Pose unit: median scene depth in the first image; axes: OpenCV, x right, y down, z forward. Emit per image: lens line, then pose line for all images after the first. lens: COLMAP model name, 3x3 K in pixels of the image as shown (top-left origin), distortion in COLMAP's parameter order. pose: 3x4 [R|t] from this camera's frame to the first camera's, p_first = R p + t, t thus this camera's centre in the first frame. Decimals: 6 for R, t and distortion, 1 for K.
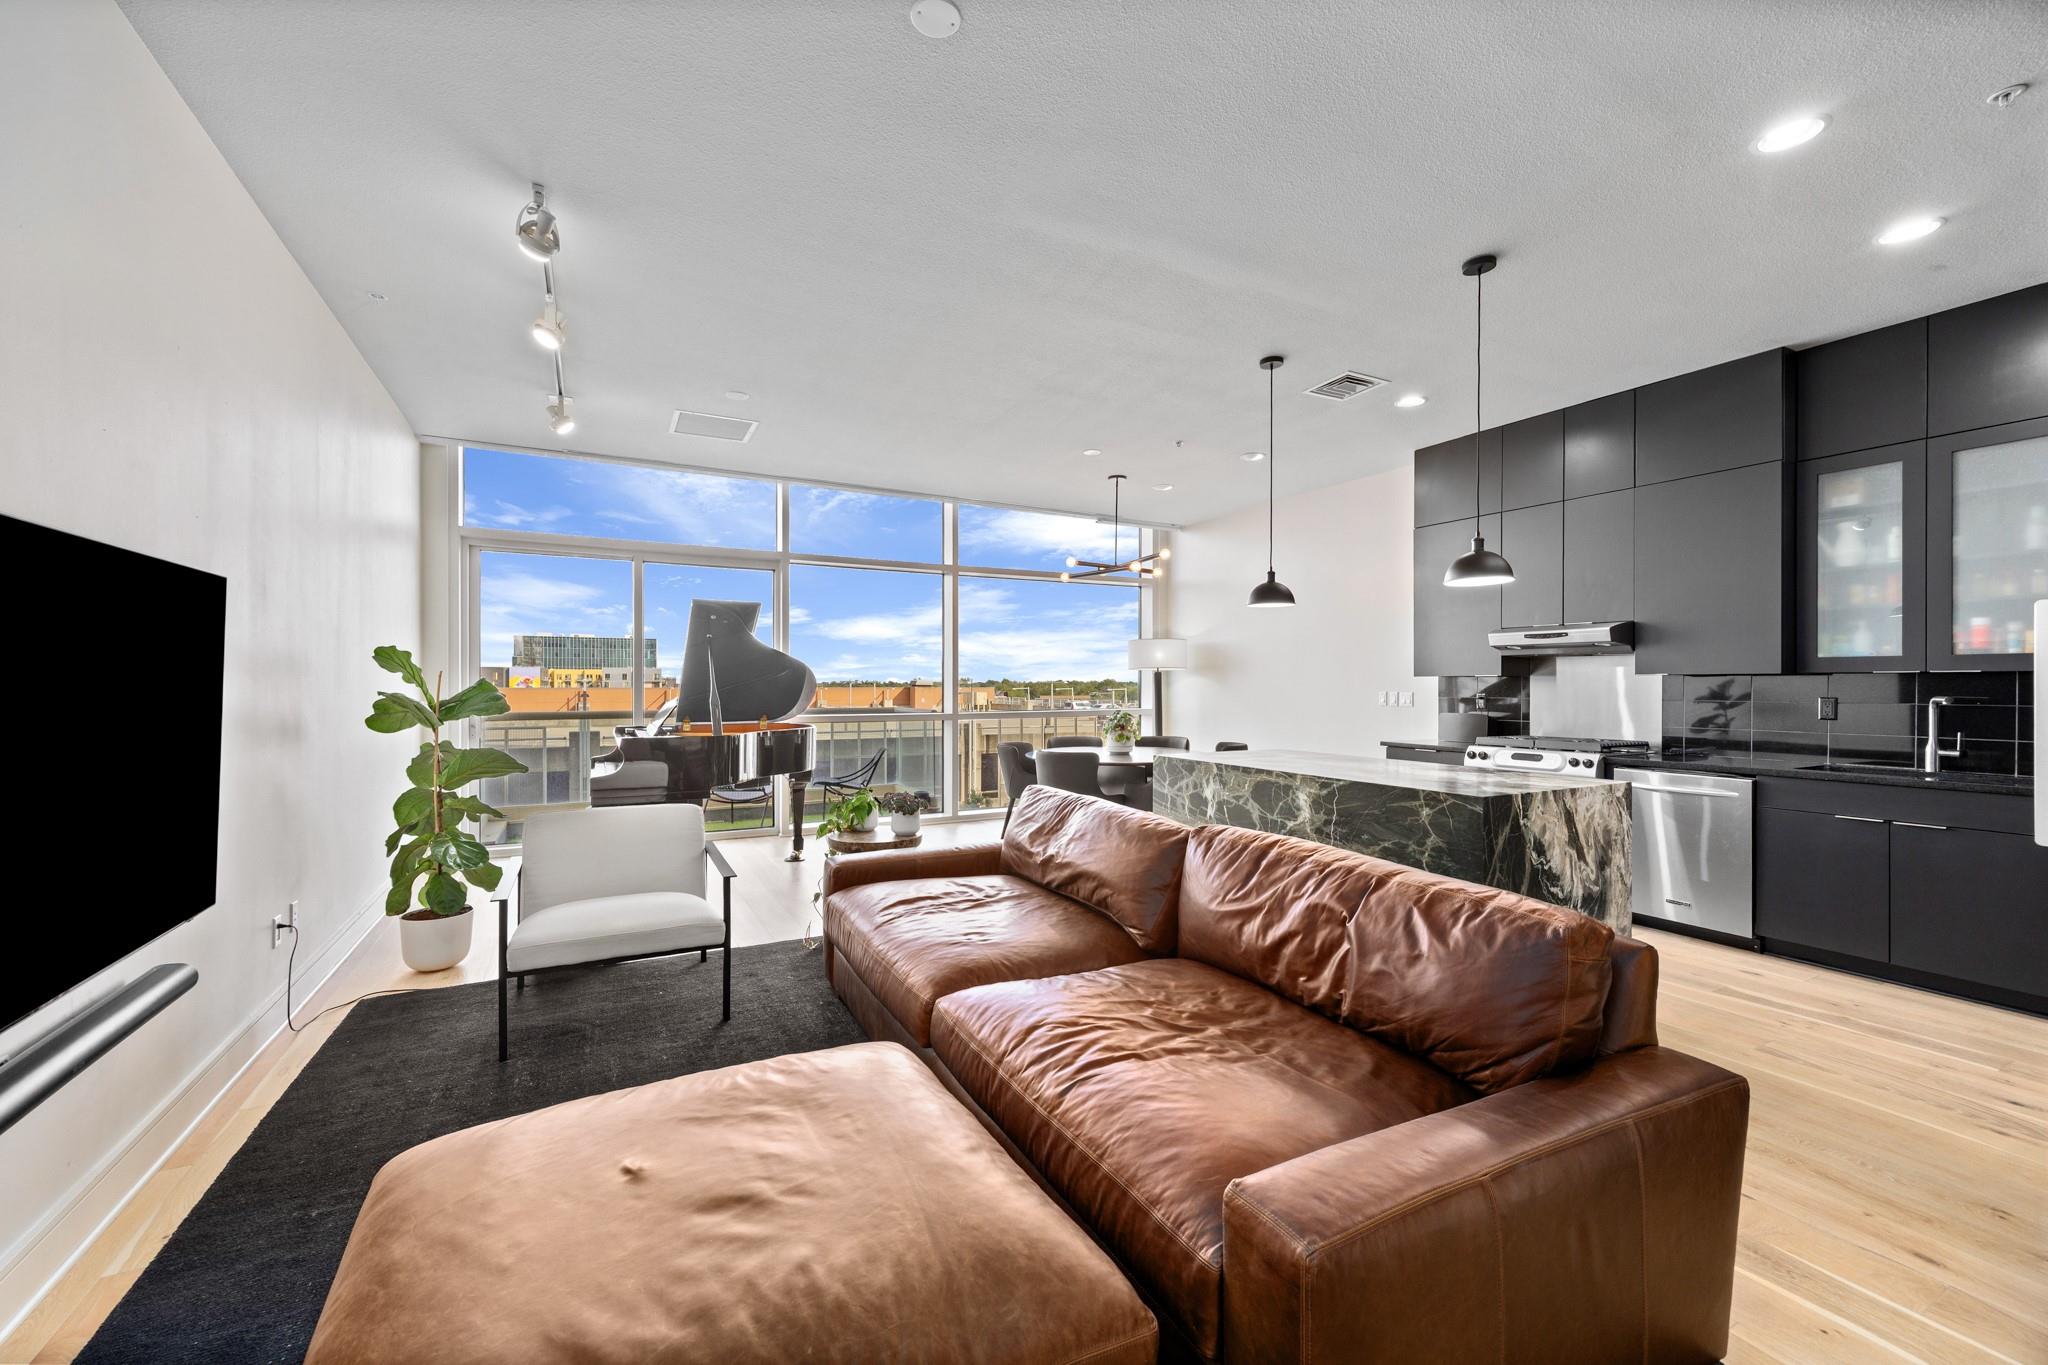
lens RADIAL K [[814.7, 0, 1021.7], [0, 814.7, 684.5], [0, 0, 1]] dist [0.004541, 0.000022]
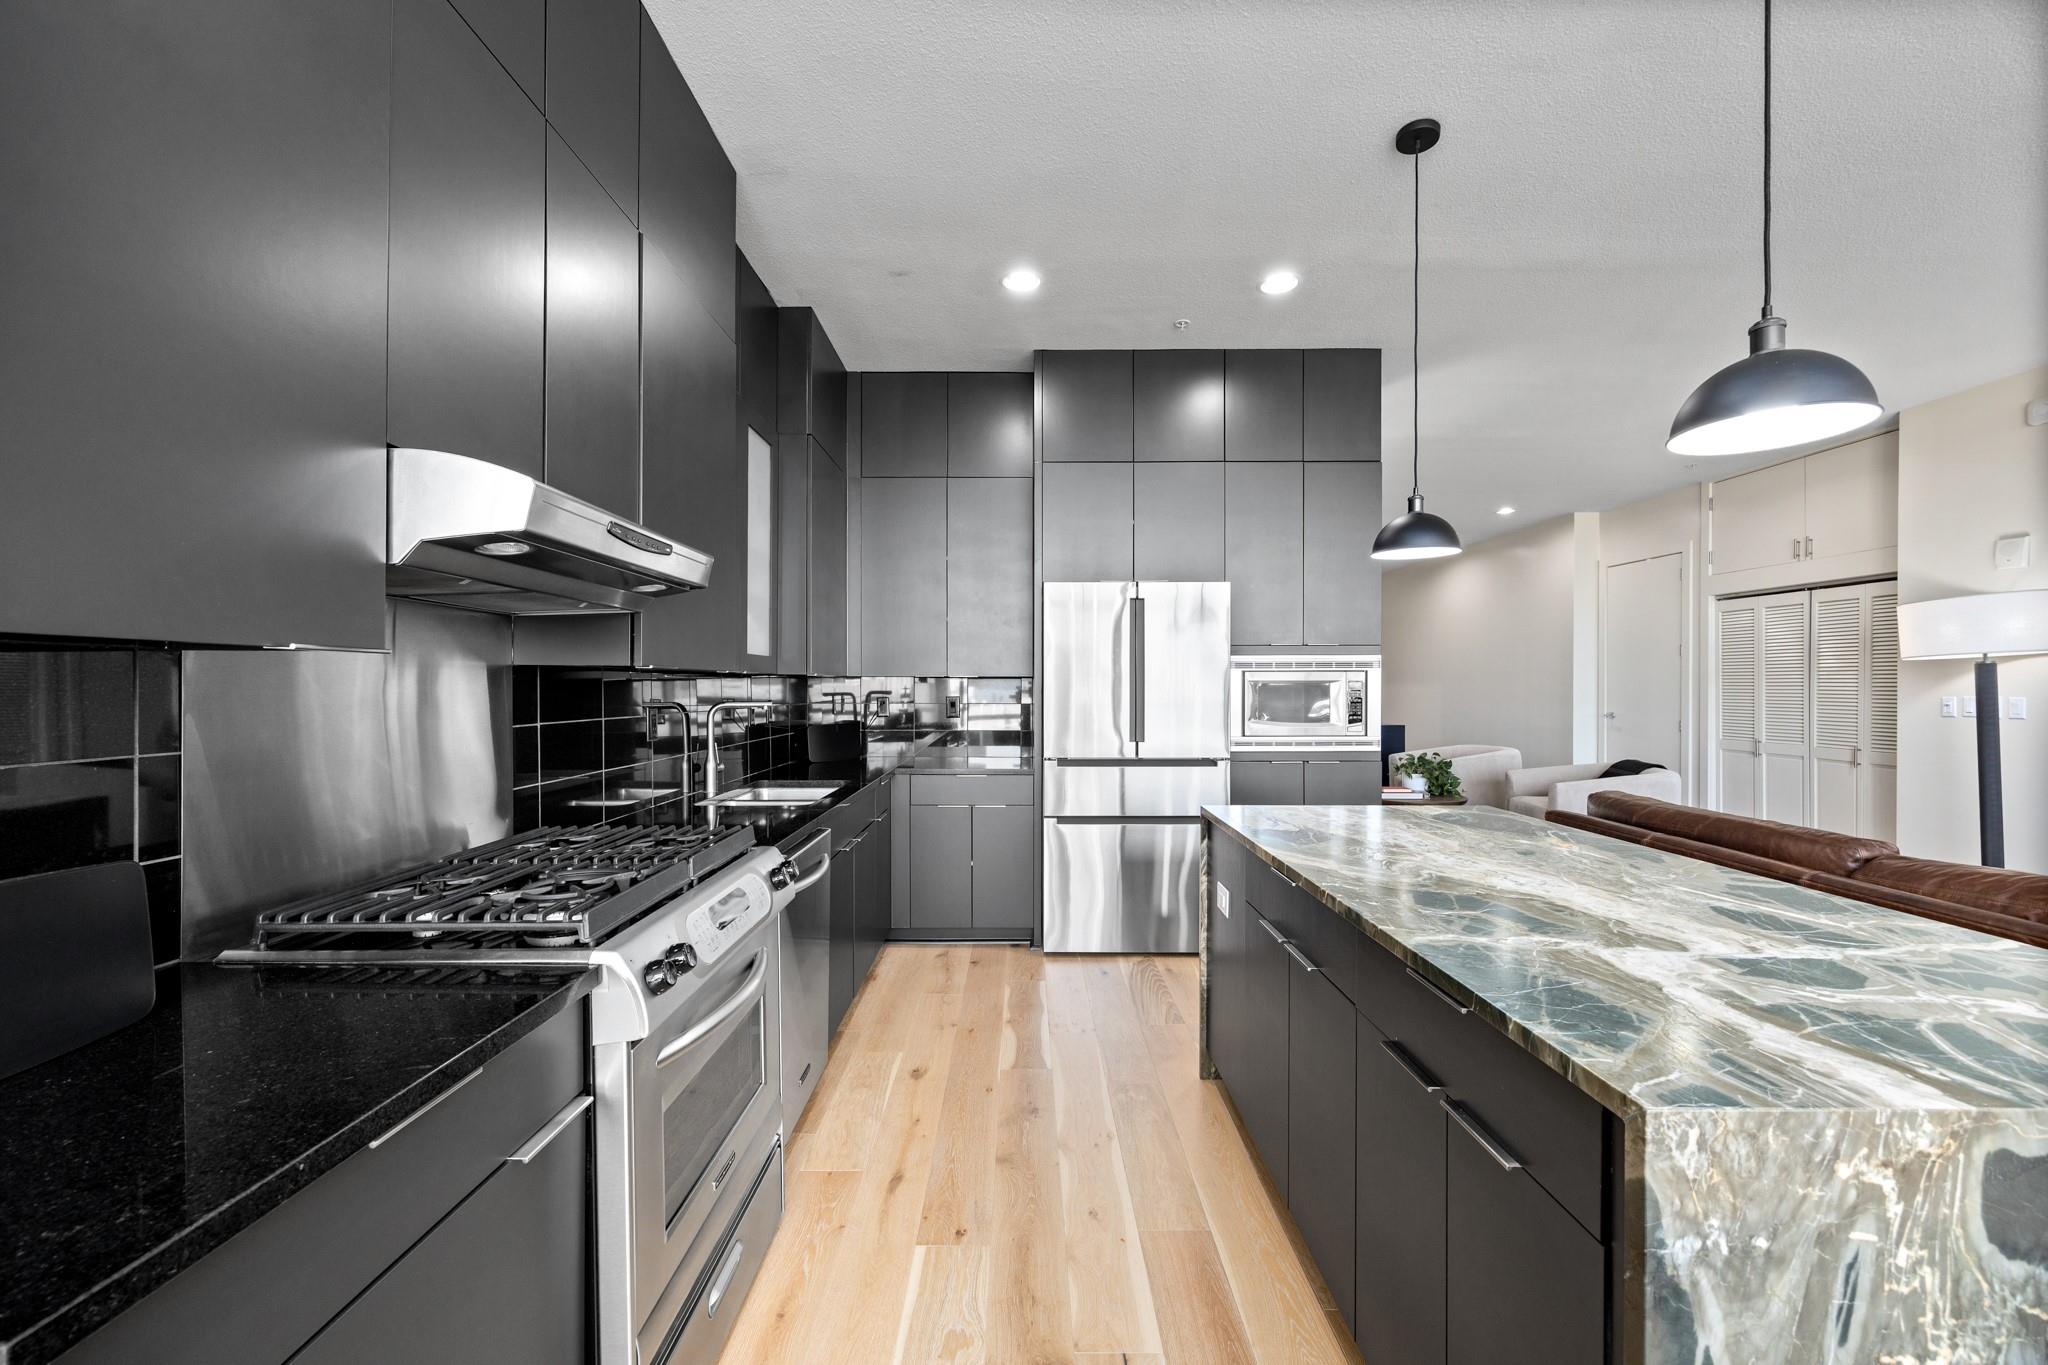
lens RADIAL K [[785.2, 0, 1021.8], [0, 785.2, 688.6], [0, 0, 1]] dist [-0.000795, -0.000051]
pose [[-0.883952, -0.003367, 0.467565, 0.459712], [-0.001853, 0.999991, 0.003697, -0.002218], [-0.467574, 0.002402, -0.883951, 1.544083]]
